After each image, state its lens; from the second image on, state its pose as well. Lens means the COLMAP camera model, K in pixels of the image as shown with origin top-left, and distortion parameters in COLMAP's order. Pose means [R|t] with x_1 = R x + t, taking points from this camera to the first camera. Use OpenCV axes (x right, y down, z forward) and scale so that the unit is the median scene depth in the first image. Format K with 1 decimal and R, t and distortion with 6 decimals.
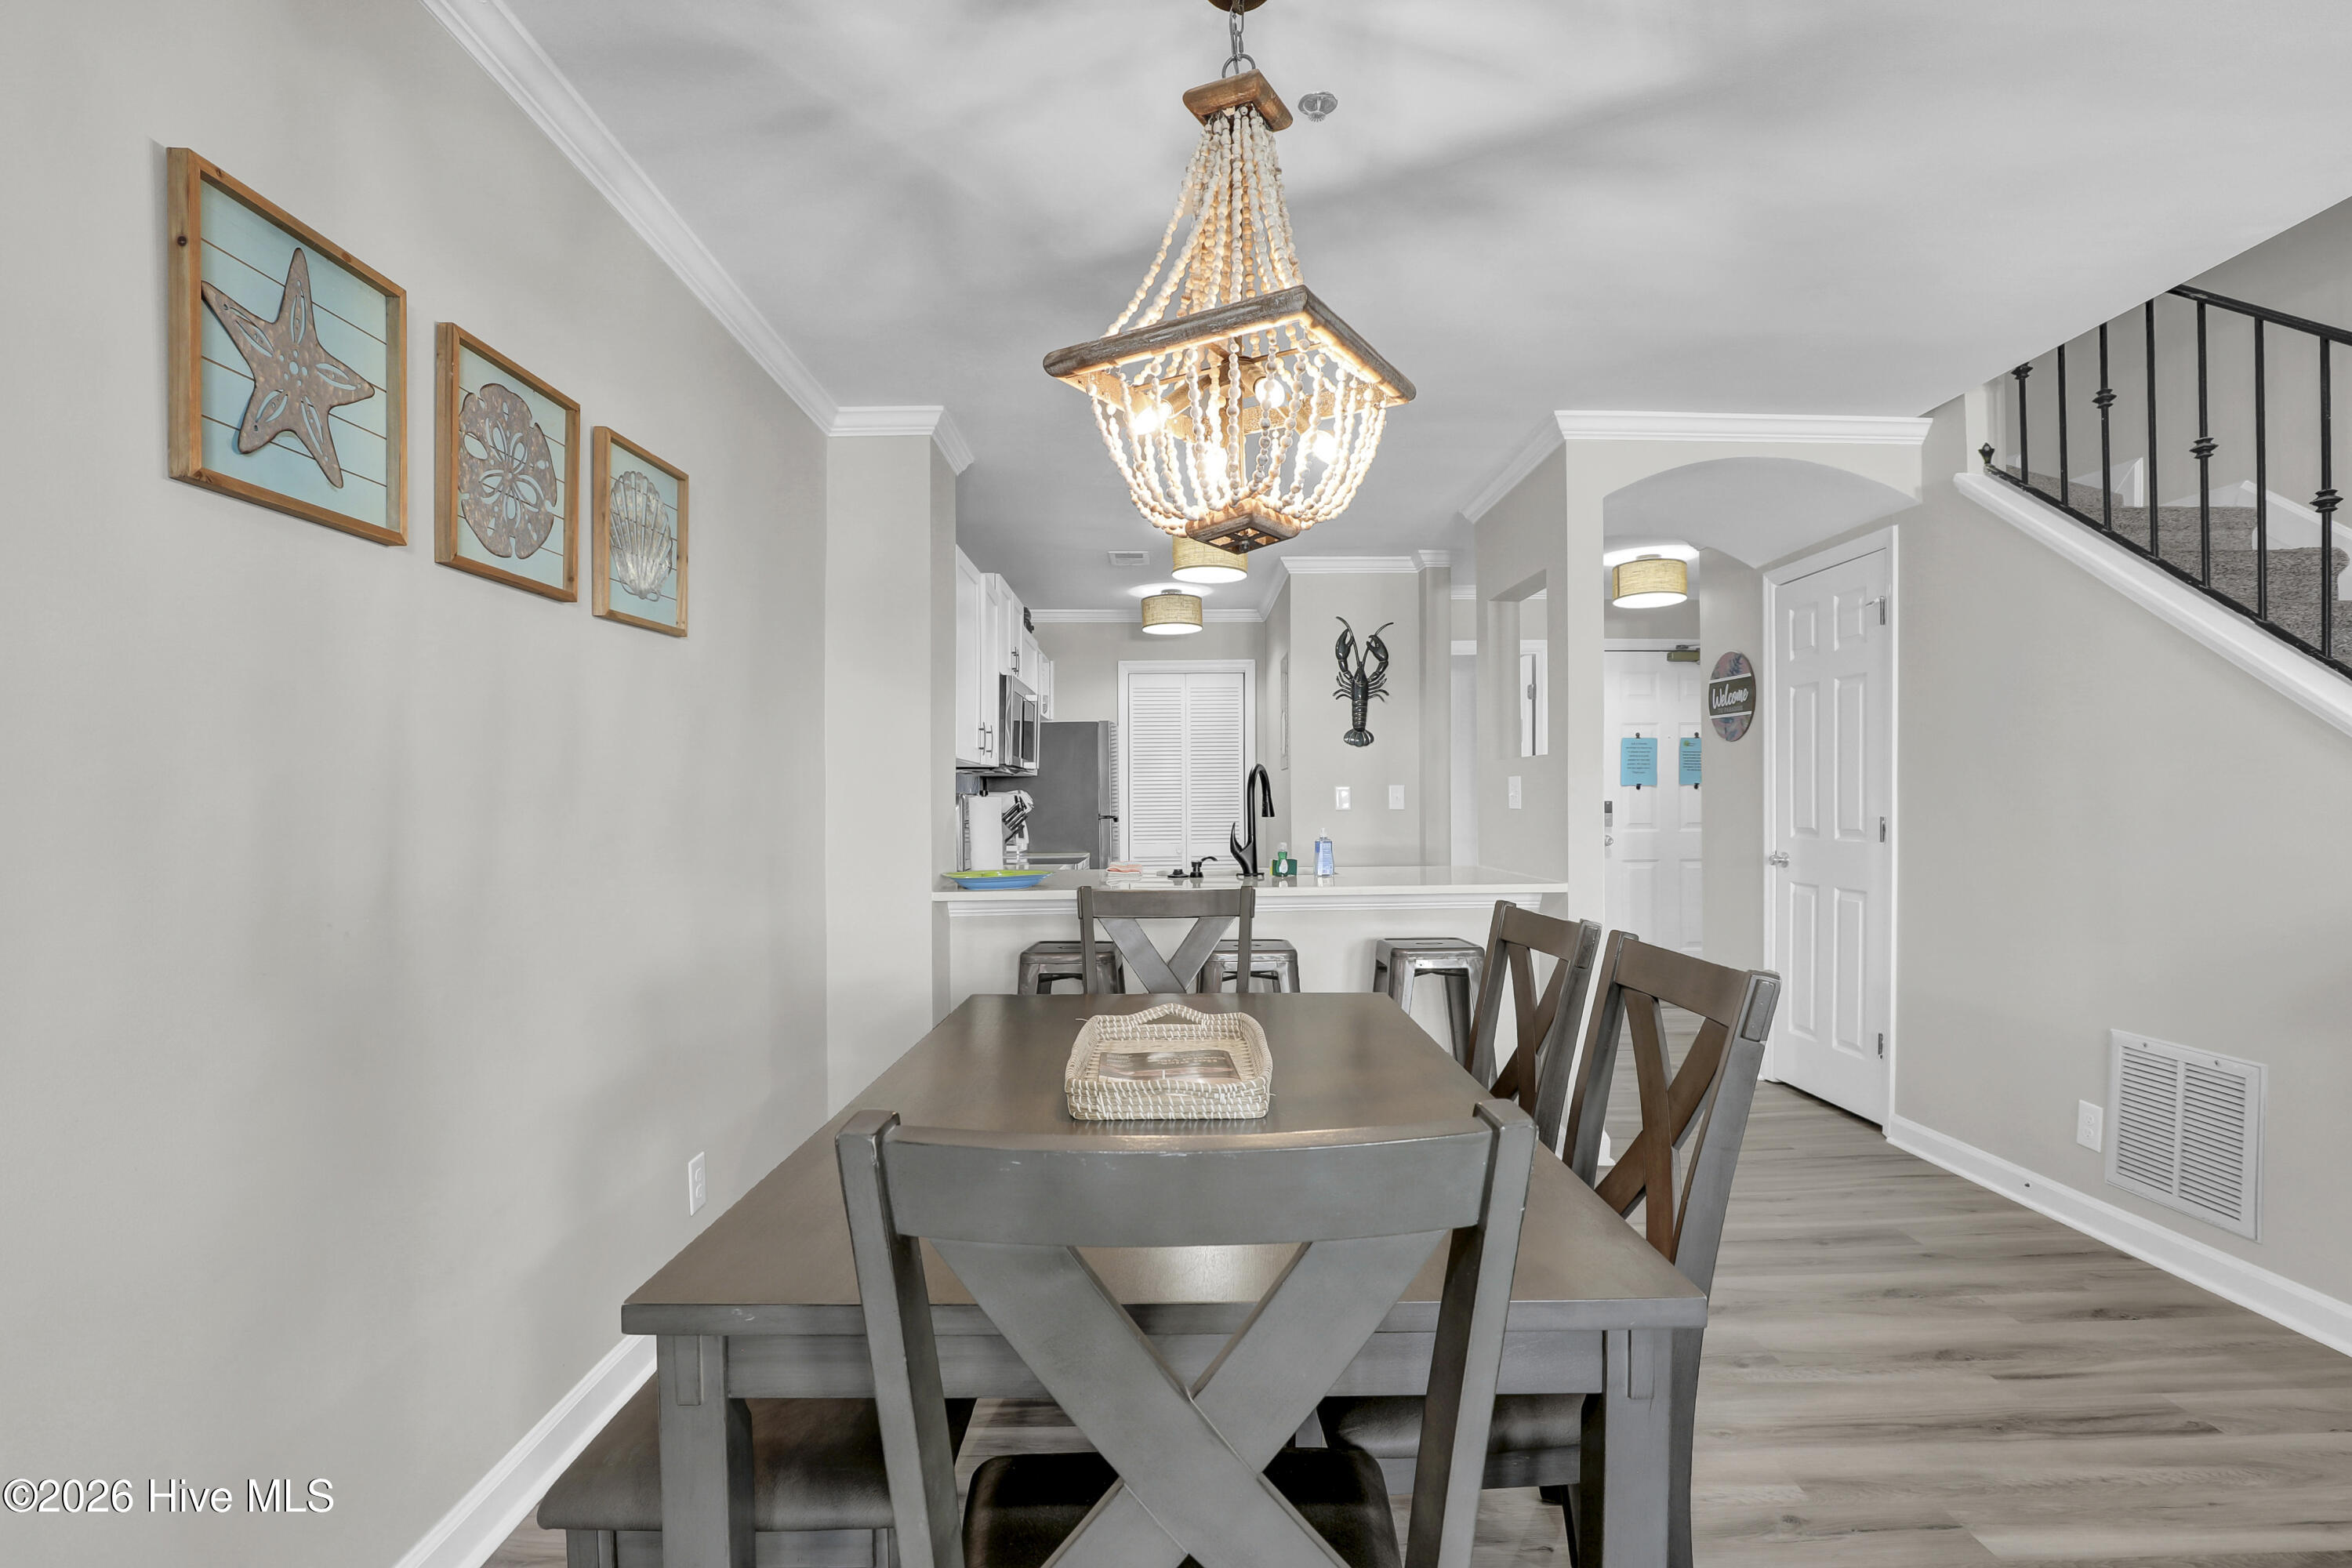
lens RADIAL K [[1103.4, 0, 1199.5], [0, 1103.4, 787.1], [0, 0, 1]] dist [-0.044742, 0.011788]
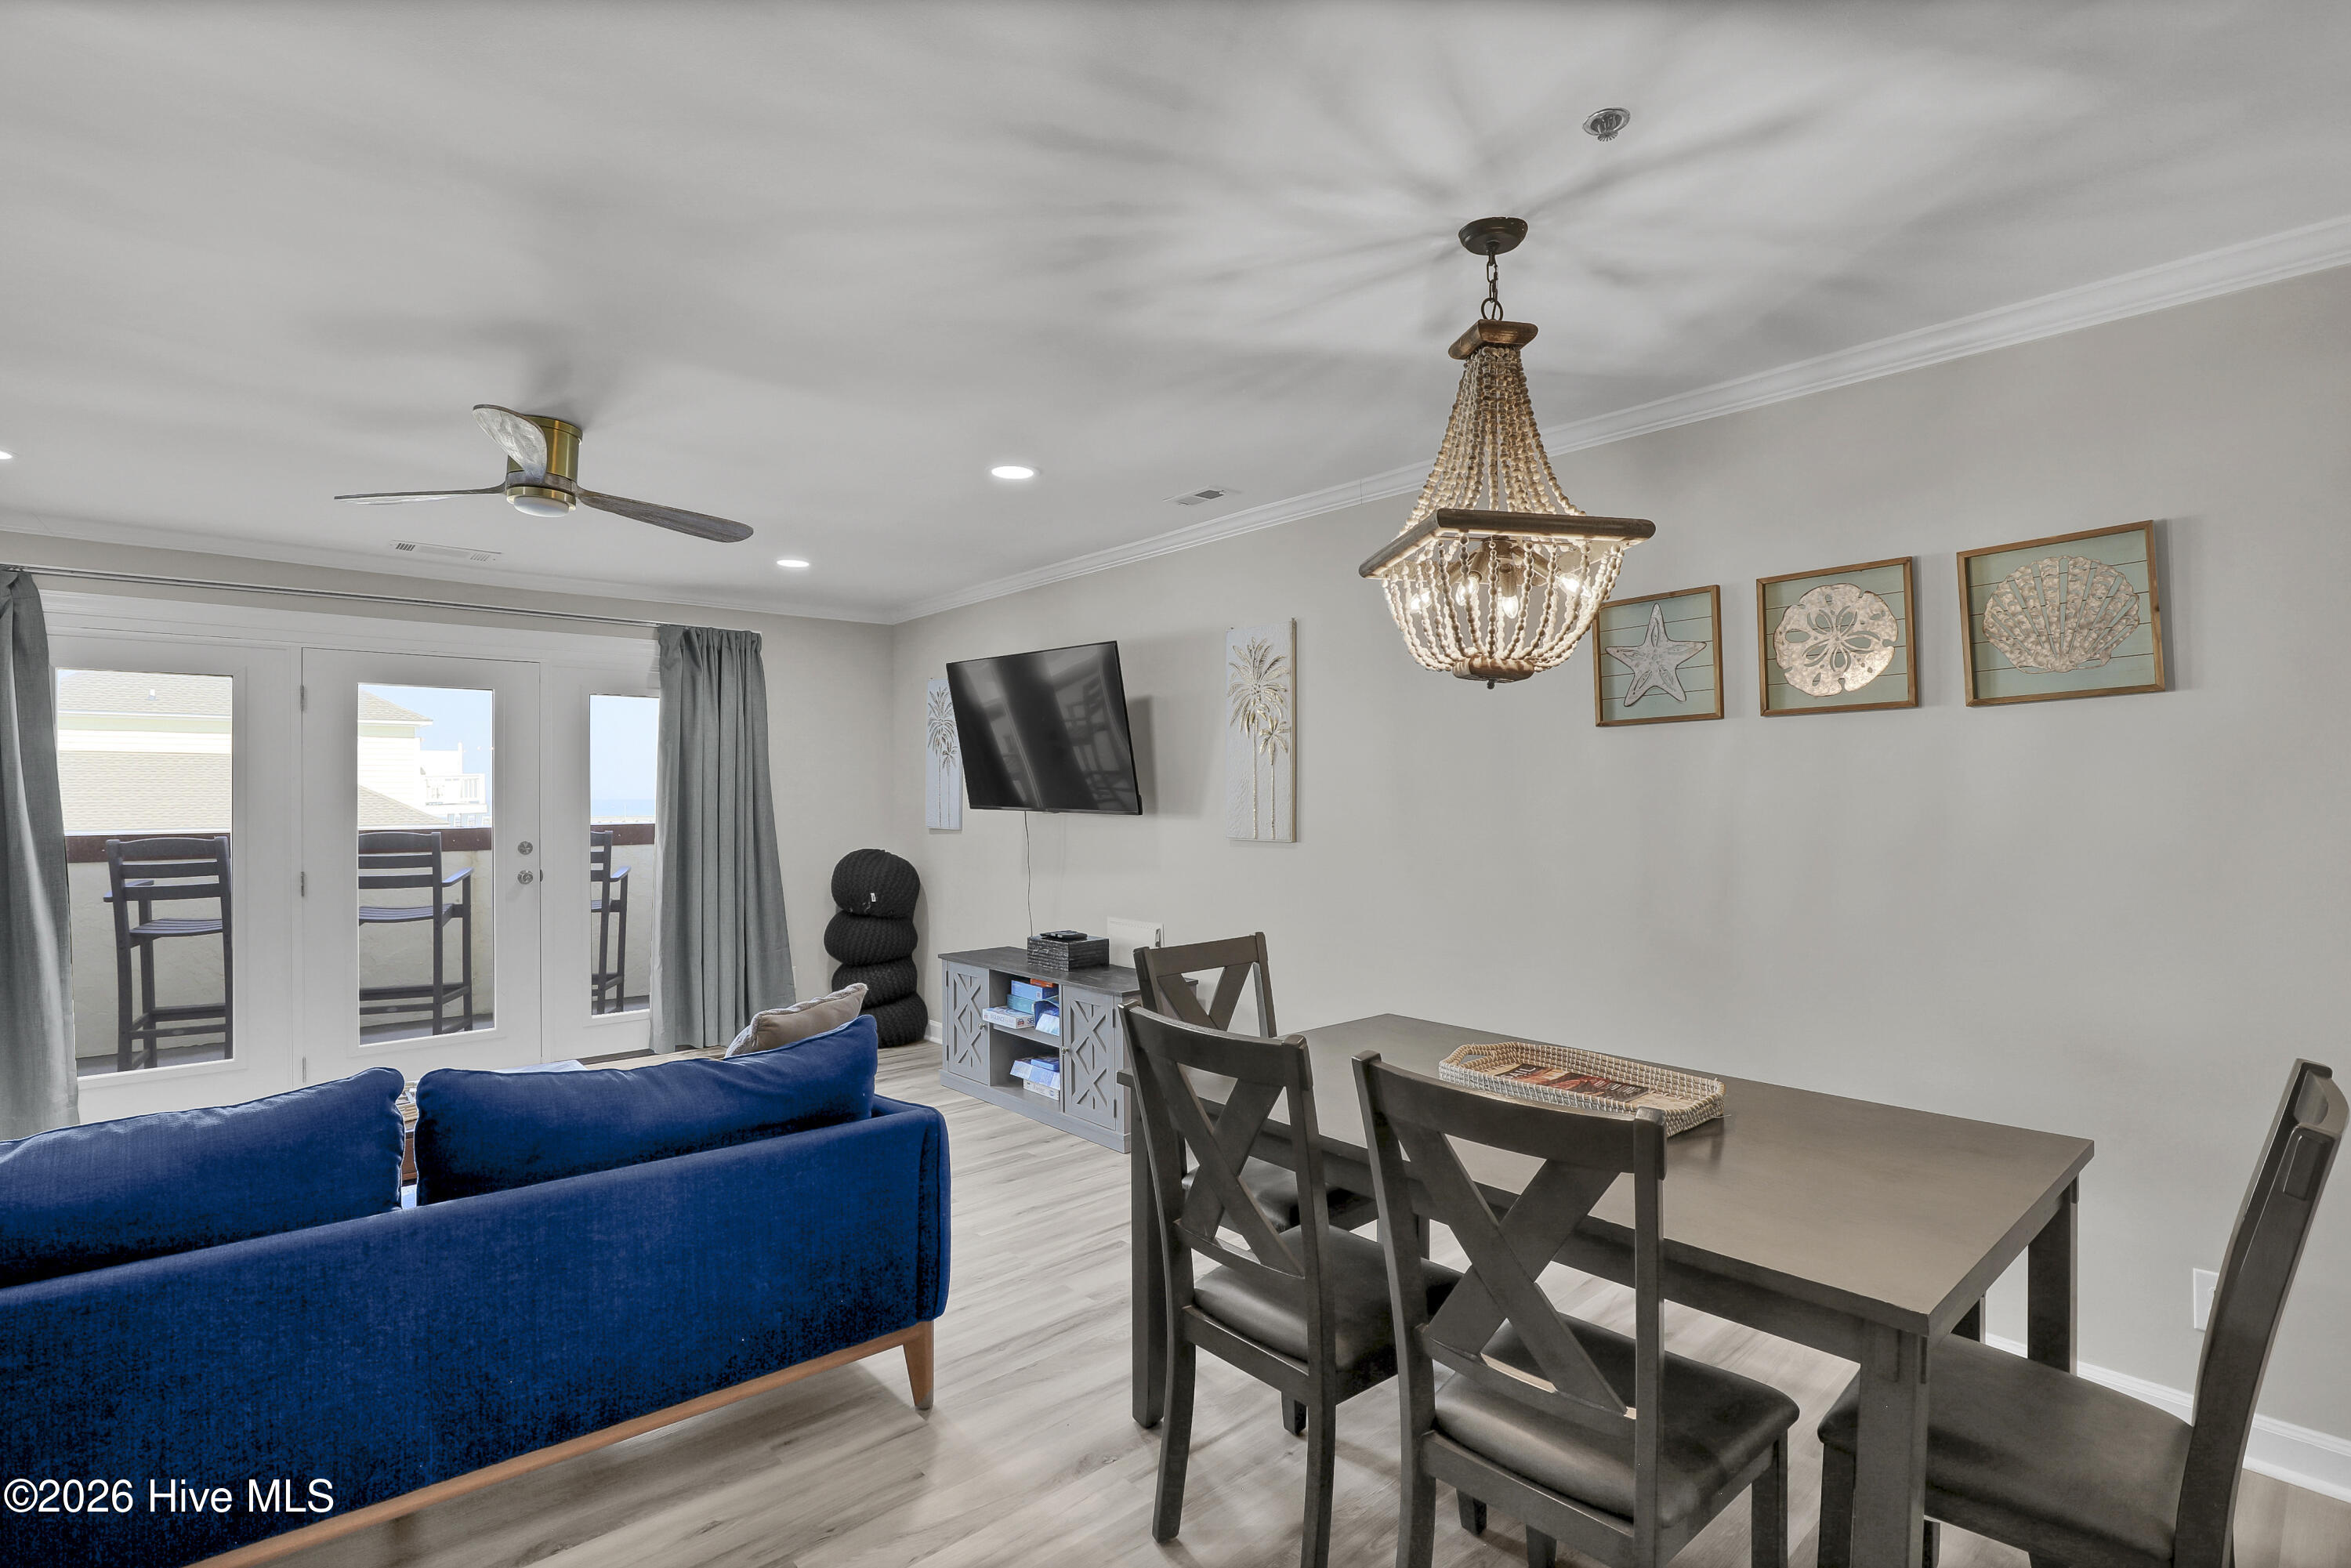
lens RADIAL K [[1102.9, 0, 1199.0], [0, 1102.9, 787.1], [0, 0, 1]] dist [-0.044742, 0.011788]
pose [[-0.759020, 0.006507, -0.651035, 0.428382], [0.020888, 0.999679, -0.014361, -0.032826], [0.650732, -0.024499, -0.758912, 0.654174]]
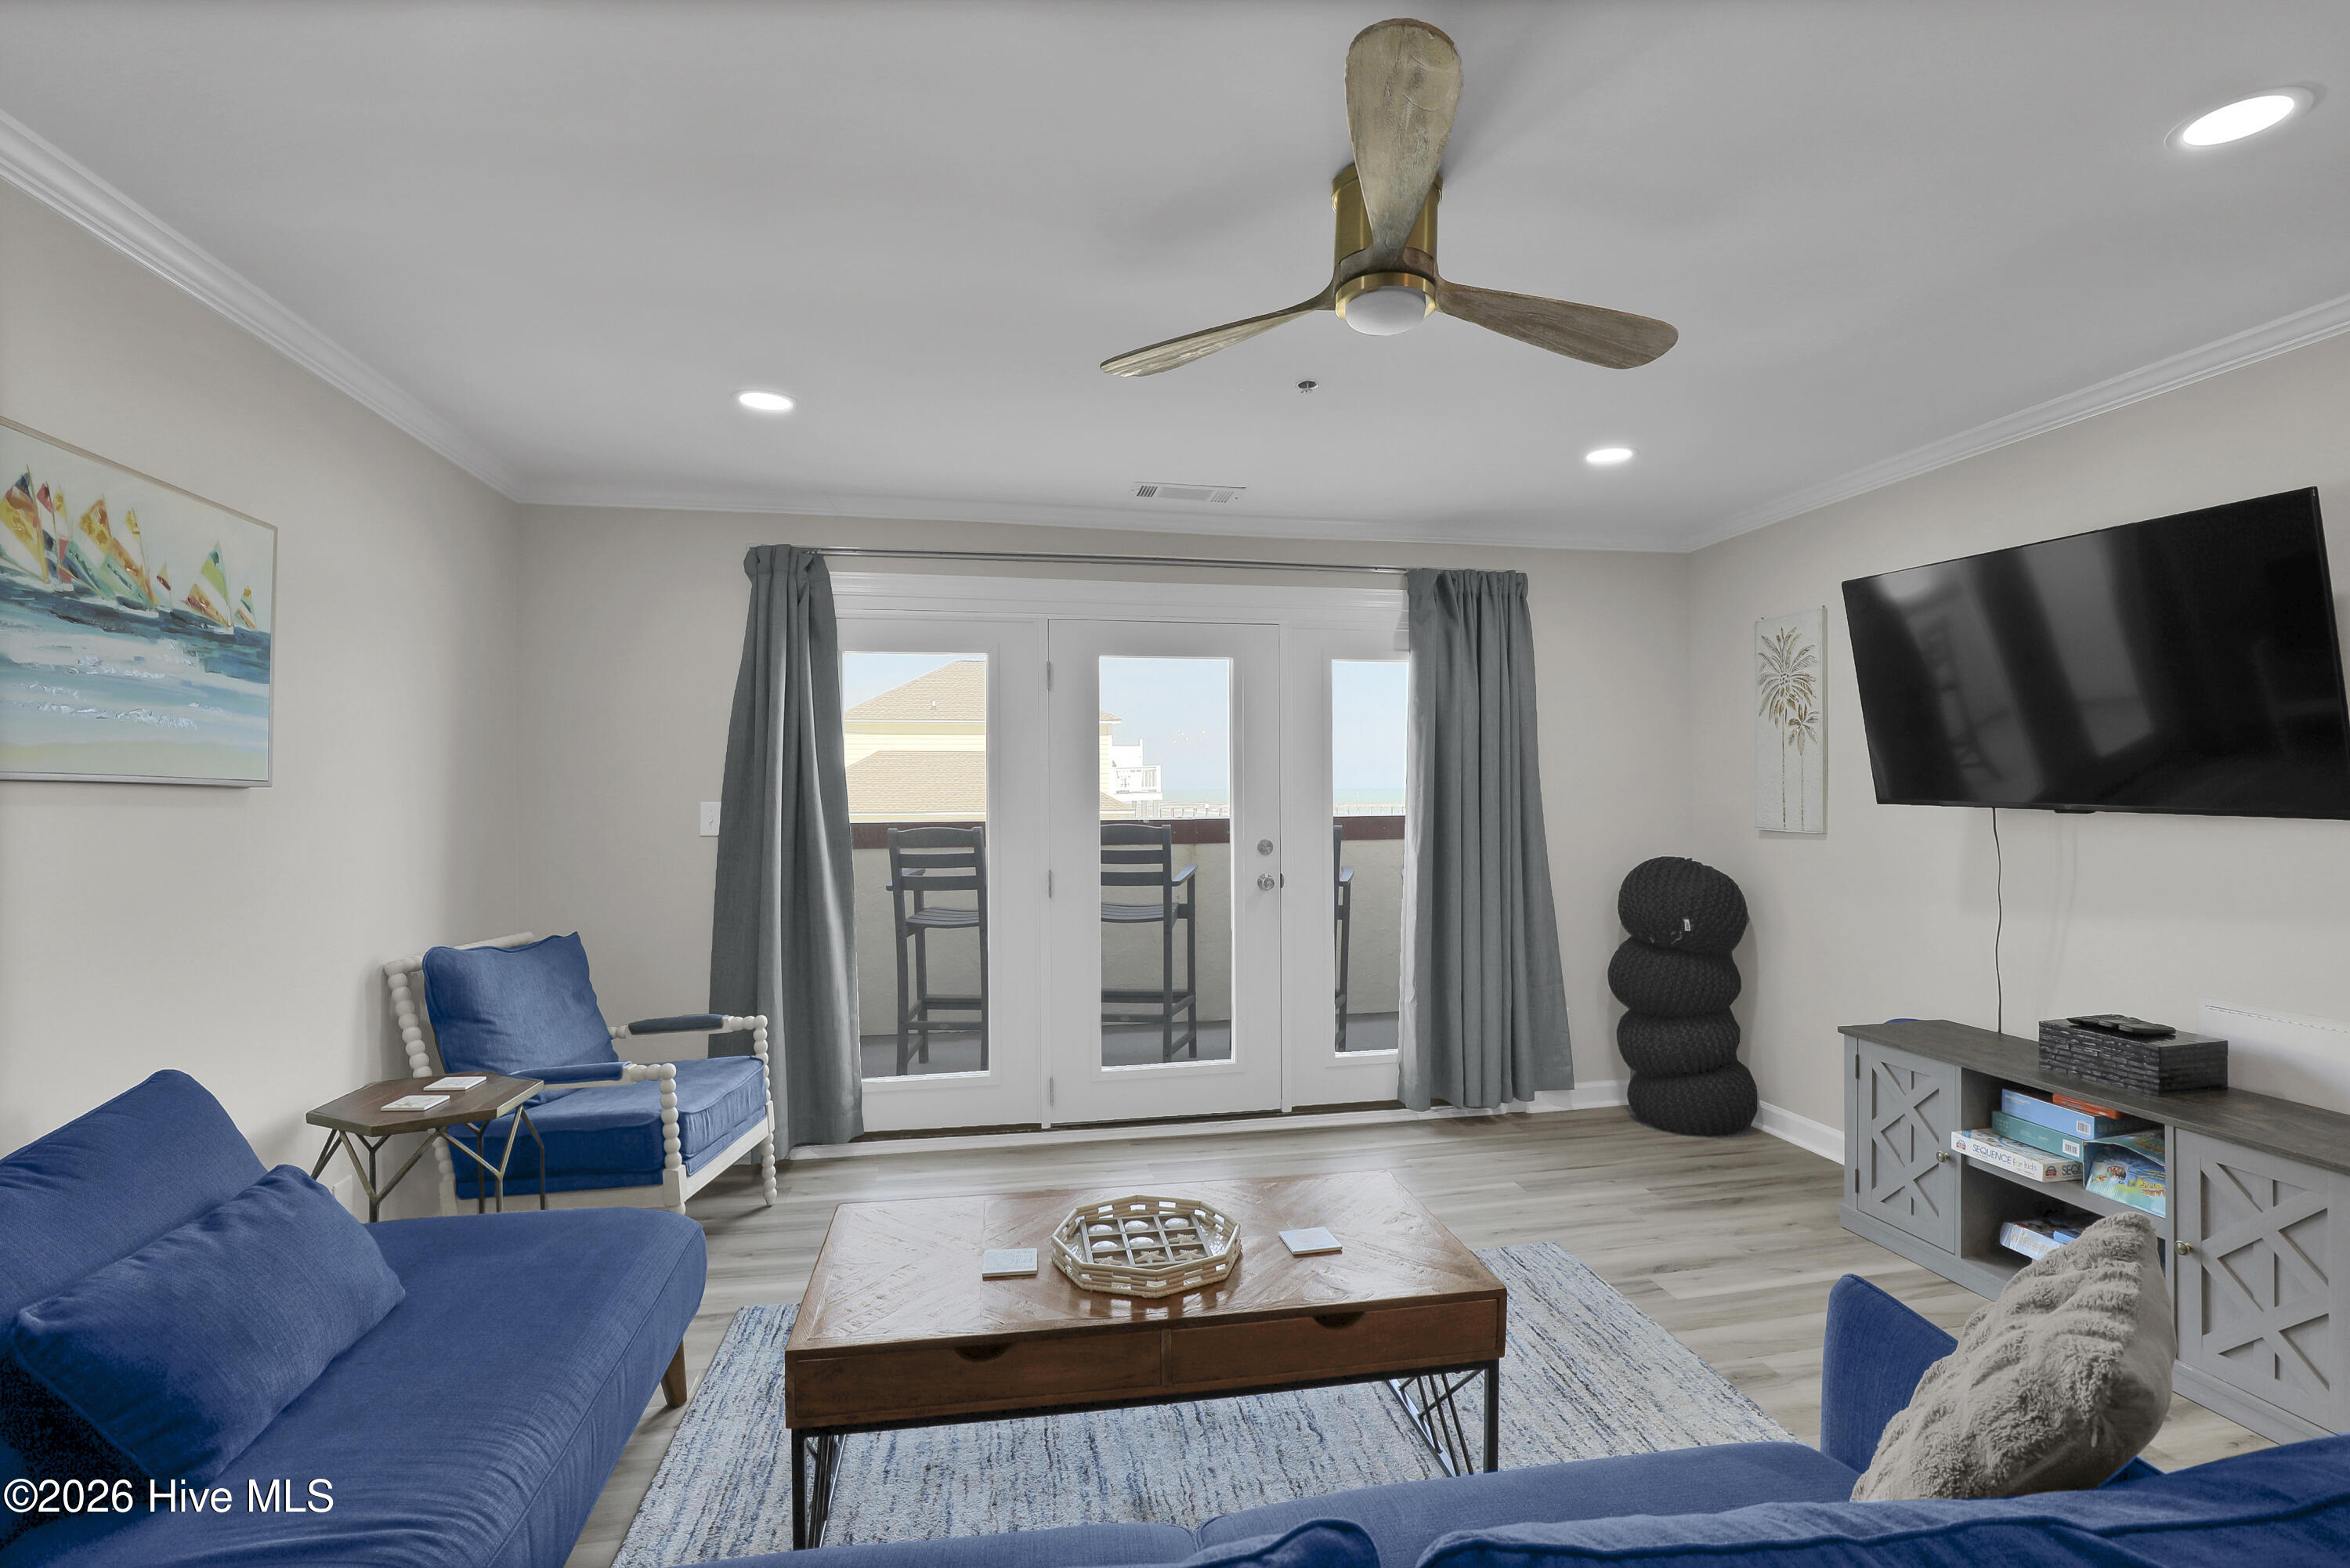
lens RADIAL K [[1102.3, 0, 1198.5], [0, 1102.3, 787.1], [0, 0, 1]] dist [-0.044742, 0.011788]
pose [[-0.986015, 0.011798, -0.166239, 0.441241], [0.014407, 0.999791, -0.014500, -0.039488], [0.166033, -0.016692, -0.985979, 0.241292]]
